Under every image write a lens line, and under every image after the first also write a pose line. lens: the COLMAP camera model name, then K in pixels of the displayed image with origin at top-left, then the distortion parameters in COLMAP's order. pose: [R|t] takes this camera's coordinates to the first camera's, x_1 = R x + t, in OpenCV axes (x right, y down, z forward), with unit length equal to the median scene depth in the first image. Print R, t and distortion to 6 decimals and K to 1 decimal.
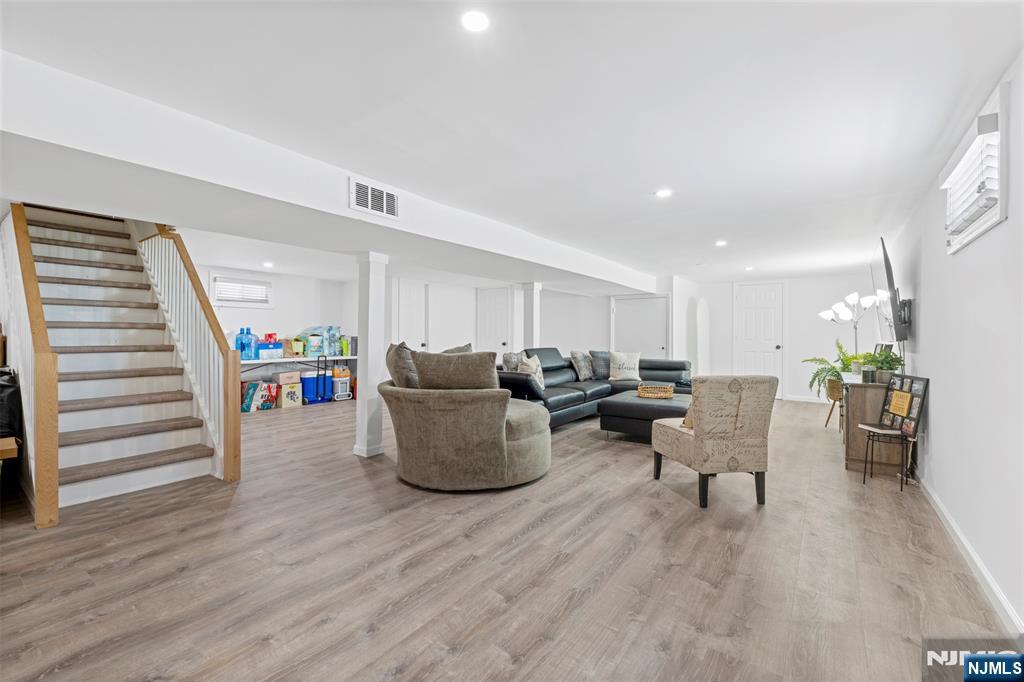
lens RADIAL K [[430.0, 0, 511.8], [0, 430.0, 334.7], [0, 0, 1]] dist [0.009688, -0.000118]
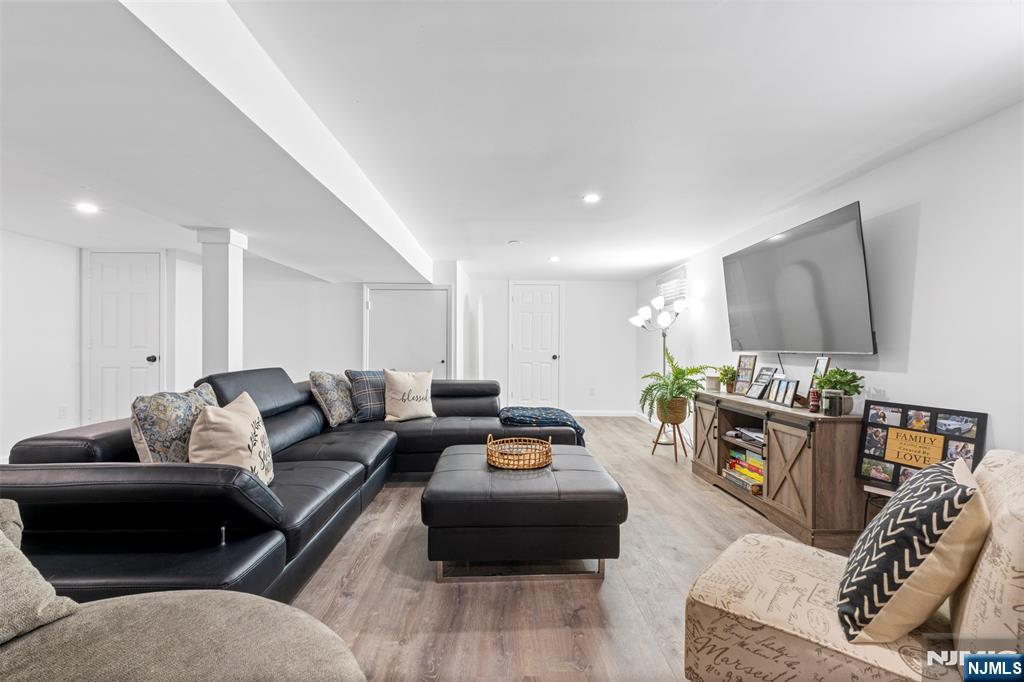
lens RADIAL K [[430.0, 0, 511.8], [0, 430.0, 334.7], [0, 0, 1]] dist [0.009688, -0.000118]
pose [[0.780835, 0.018163, 0.624473, -0.000485], [-0.007632, 0.999780, -0.019537, 0.000884], [-0.624691, 0.010489, 0.780802, 0.448813]]
